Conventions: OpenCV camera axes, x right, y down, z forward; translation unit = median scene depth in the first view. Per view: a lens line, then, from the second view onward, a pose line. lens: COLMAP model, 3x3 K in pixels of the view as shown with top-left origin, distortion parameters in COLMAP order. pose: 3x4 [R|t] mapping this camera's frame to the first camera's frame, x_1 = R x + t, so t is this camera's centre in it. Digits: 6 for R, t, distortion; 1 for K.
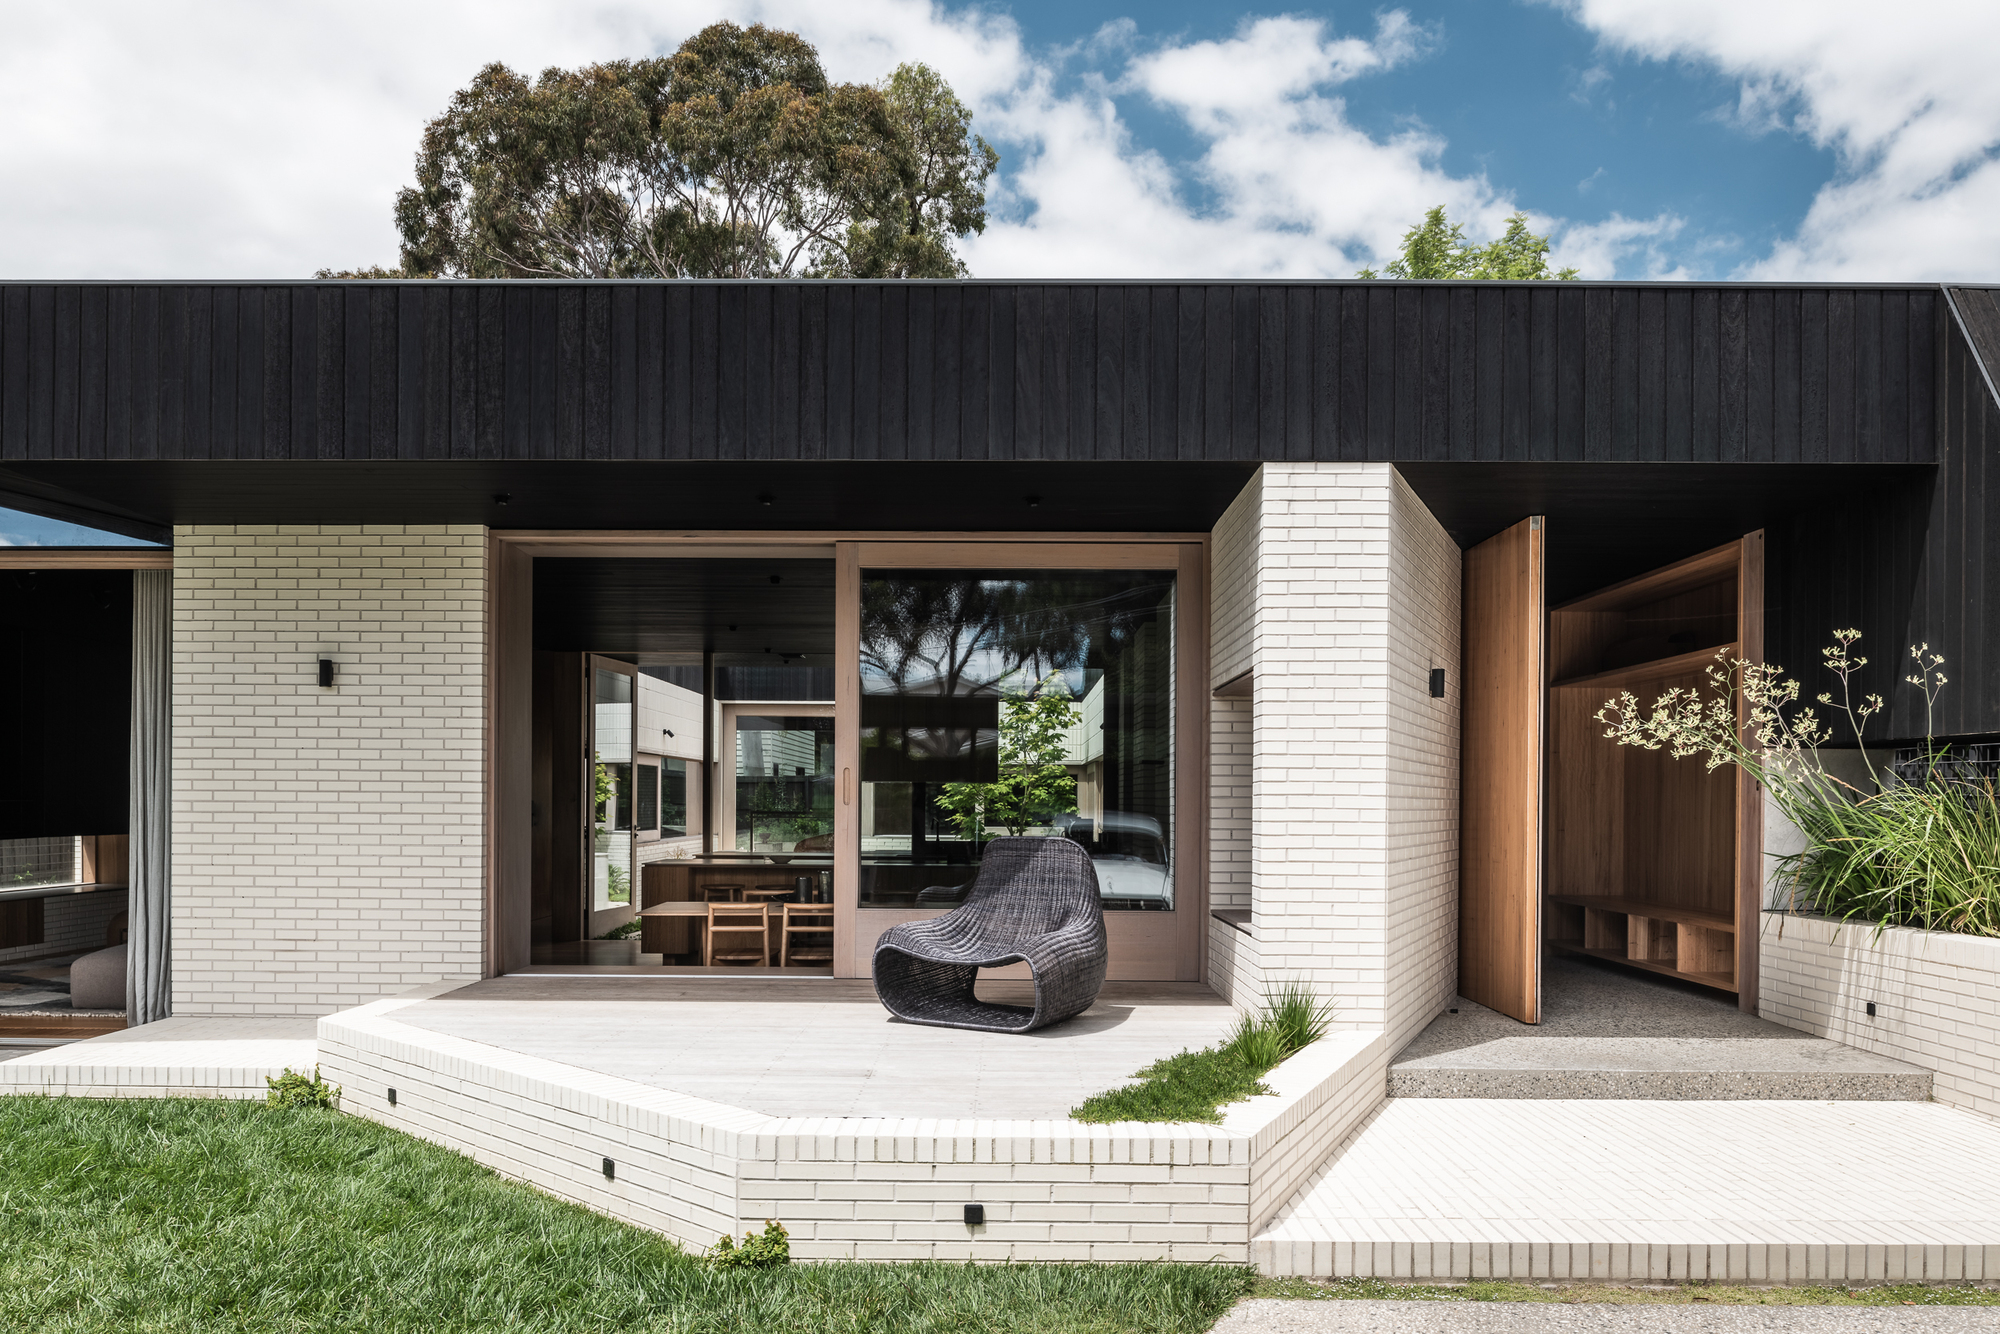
lens RADIAL K [[1464.6, 0, 1000.0], [0, 1464.6, 588.3], [0, 0, 1]] dist [0.001808, -0.005084]
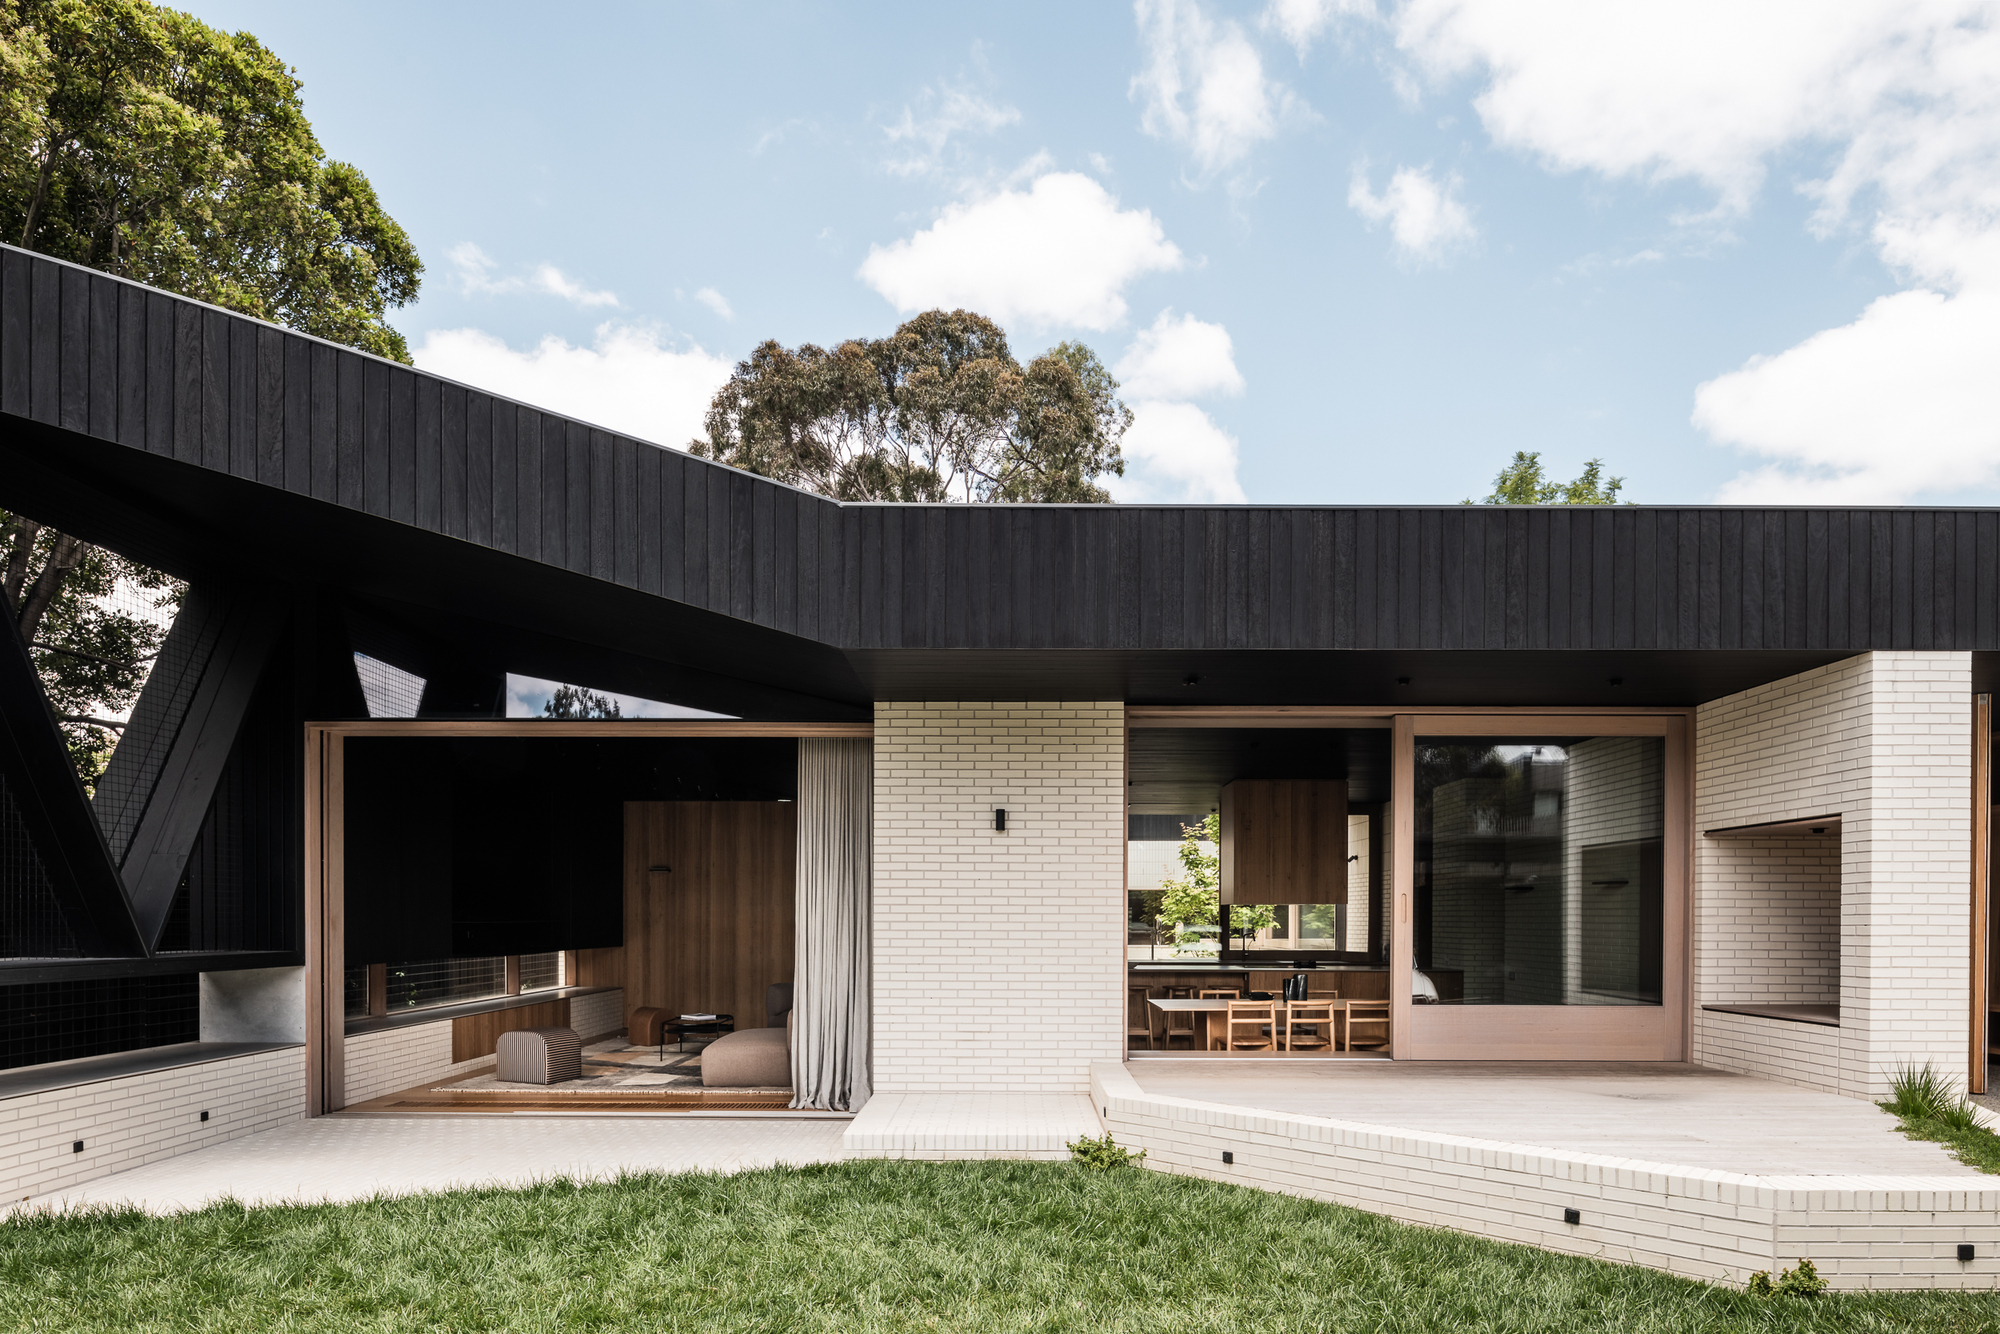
lens RADIAL K [[1135.1, 0, 1082.7], [0, 1135.1, 761.0], [0, 0, 1]] dist [0.009507, -0.010366]
pose [[0.999848, -0.000956, 0.017412, -0.404426], [0.000840, 0.999977, 0.006667, 0.001143], [-0.017418, -0.006652, 0.999826, 0.025291]]
